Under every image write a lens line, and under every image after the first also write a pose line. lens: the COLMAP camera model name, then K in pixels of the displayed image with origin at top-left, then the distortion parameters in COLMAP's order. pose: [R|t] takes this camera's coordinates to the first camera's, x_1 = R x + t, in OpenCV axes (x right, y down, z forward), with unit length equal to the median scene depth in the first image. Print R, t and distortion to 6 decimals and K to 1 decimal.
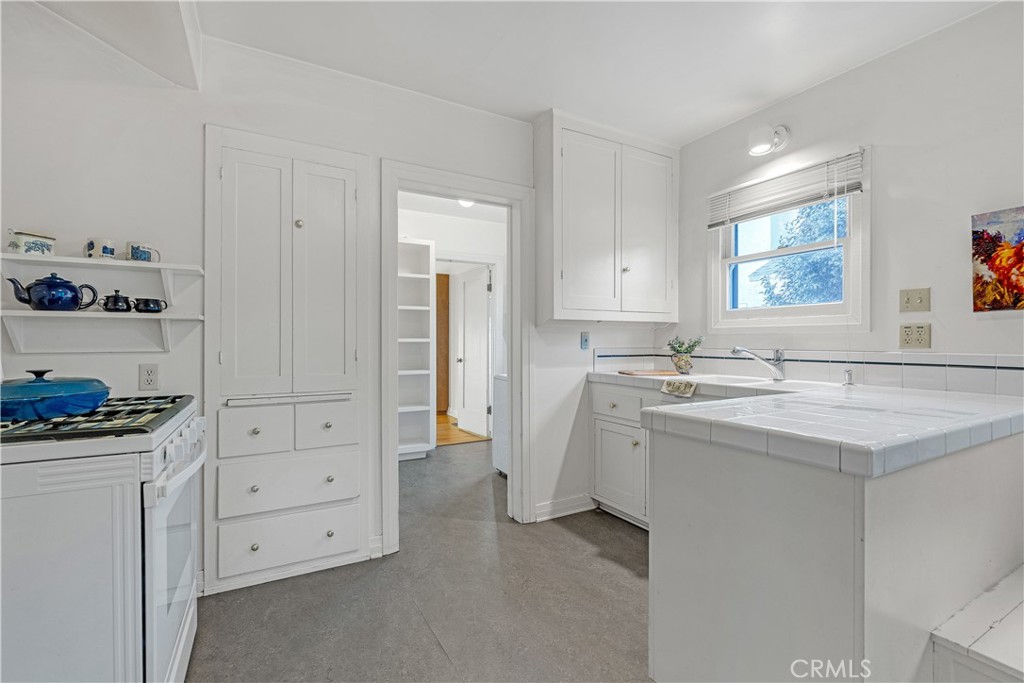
lens RADIAL K [[448.9, 0, 514.0], [0, 448.9, 342.5], [0, 0, 1]] dist [-0.013675, 0.001416]
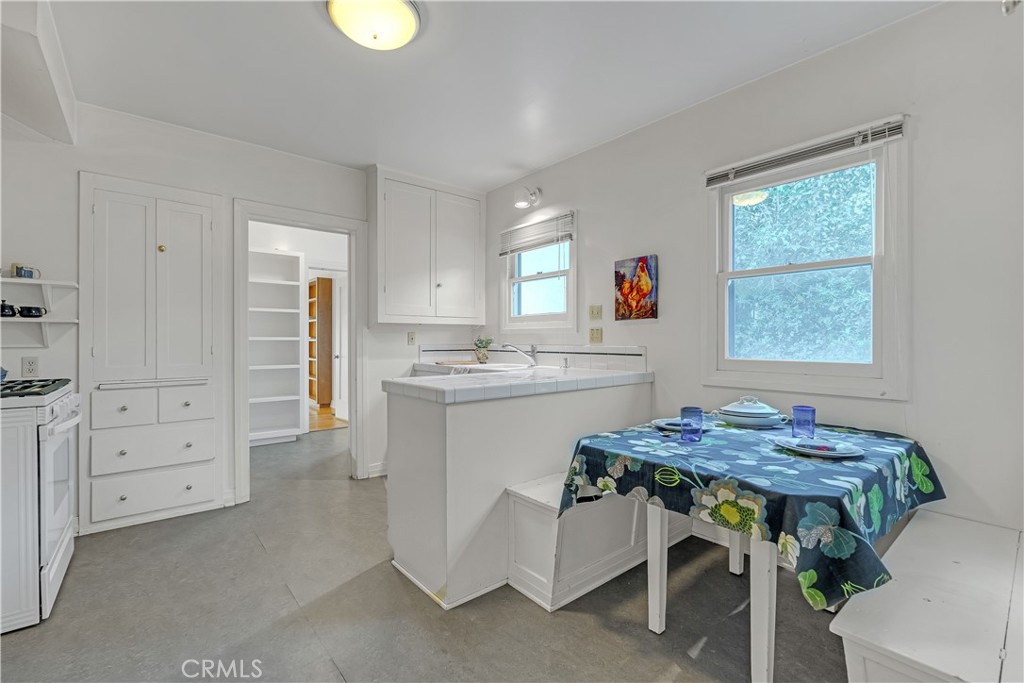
lens RADIAL K [[448.9, 0, 508.8], [0, 448.9, 341.8], [0, 0, 1]] dist [-0.013675, 0.001416]
pose [[0.985902, -0.001988, 0.167313, 0.288124], [0.001857, 0.999998, 0.000943, 0.004999], [-0.167315, -0.000619, 0.985903, -0.430444]]
